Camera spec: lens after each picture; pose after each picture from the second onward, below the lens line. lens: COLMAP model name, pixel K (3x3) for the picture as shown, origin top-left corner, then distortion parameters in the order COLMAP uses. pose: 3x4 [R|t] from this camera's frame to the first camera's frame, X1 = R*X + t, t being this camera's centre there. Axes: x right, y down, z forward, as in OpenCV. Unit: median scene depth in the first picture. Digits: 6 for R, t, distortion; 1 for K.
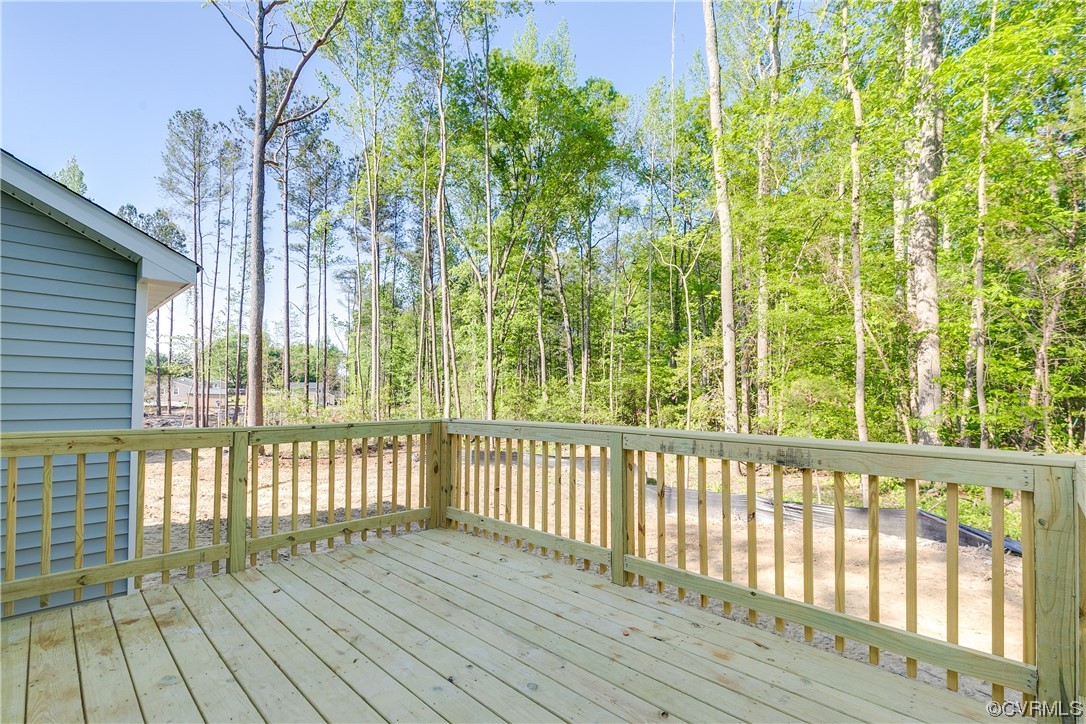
lens RADIAL K [[482.2, 0, 521.0], [0, 482.2, 384.7], [0, 0, 1]] dist [0.029298, -0.022353]
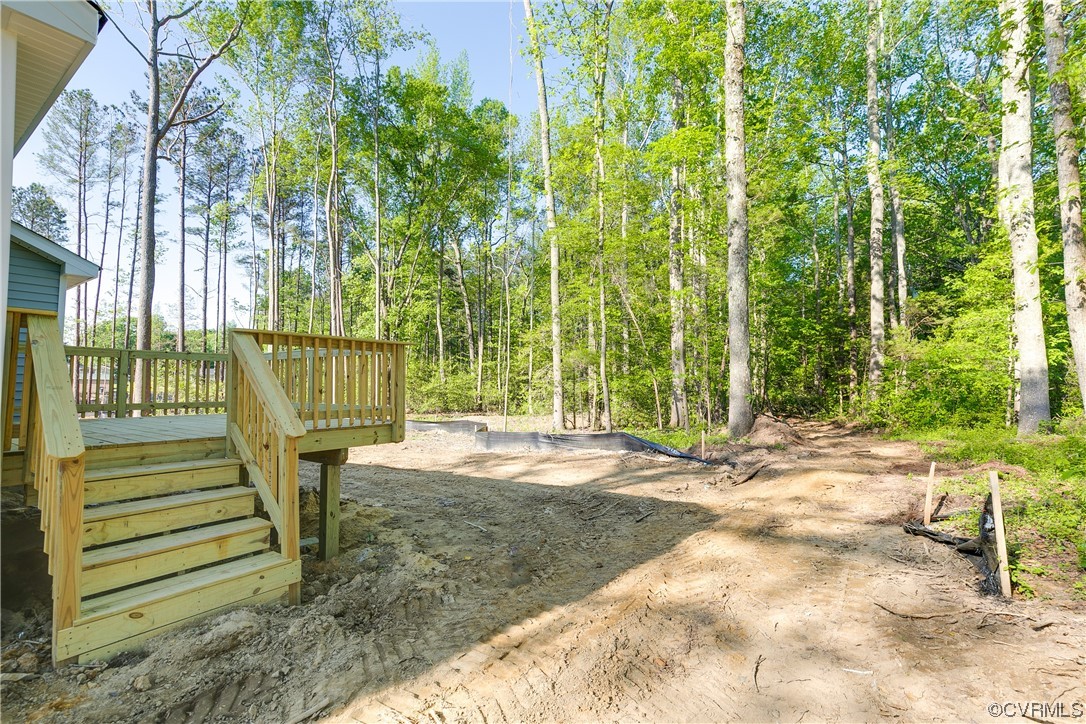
lens RADIAL K [[485.4, 0, 545.0], [0, 485.4, 364.8], [0, 0, 1]] dist [0.003901, -0.000519]
pose [[0.983407, 0.003070, 0.181388, 0.078328], [0.001023, 0.999747, -0.022466, 0.019786], [-0.181411, 0.022279, 0.983155, -0.131645]]
